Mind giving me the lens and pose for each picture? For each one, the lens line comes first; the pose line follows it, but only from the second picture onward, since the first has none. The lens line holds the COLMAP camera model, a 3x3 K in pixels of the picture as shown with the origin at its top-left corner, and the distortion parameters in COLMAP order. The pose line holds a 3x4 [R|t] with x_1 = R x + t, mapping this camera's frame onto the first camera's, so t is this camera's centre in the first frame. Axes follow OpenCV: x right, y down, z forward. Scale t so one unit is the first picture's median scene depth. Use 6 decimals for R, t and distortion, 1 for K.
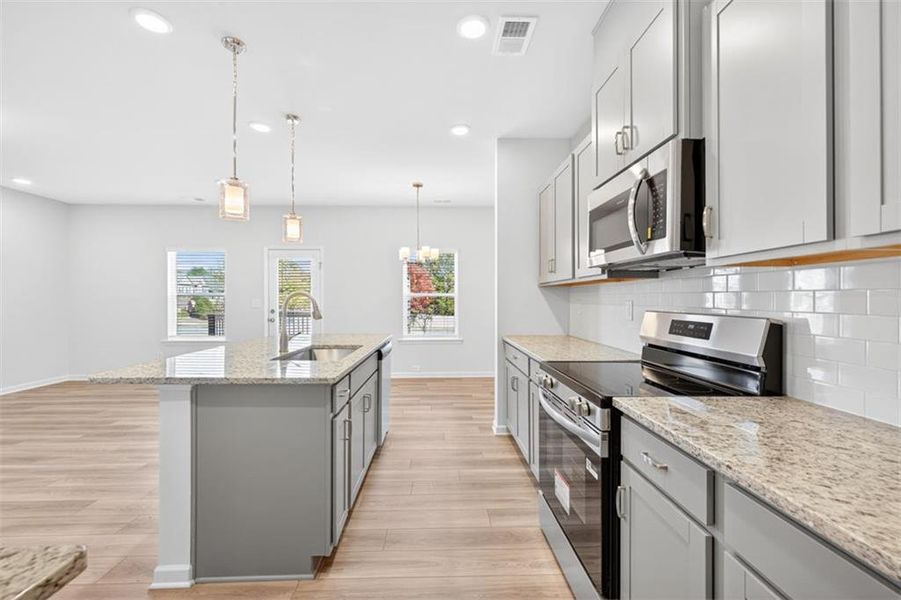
lens RADIAL K [[381.1, 0, 445.3], [0, 381.1, 297.9], [0, 0, 1]] dist [0.001030, -0.000267]
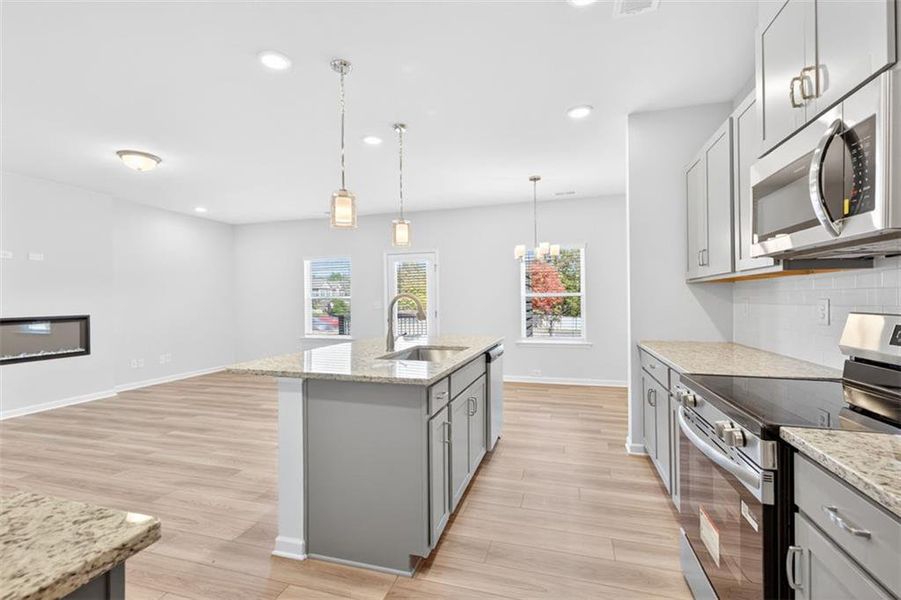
lens RADIAL K [[378.7, 0, 466.0], [0, 378.7, 298.7], [0, 0, 1]] dist [0.003524, 0.000140]
pose [[0.942368, -0.009567, -0.334443, 0.097908], [0.010015, 0.999950, -0.000384, -0.000299], [0.334429, -0.002988, 0.942416, 0.073698]]
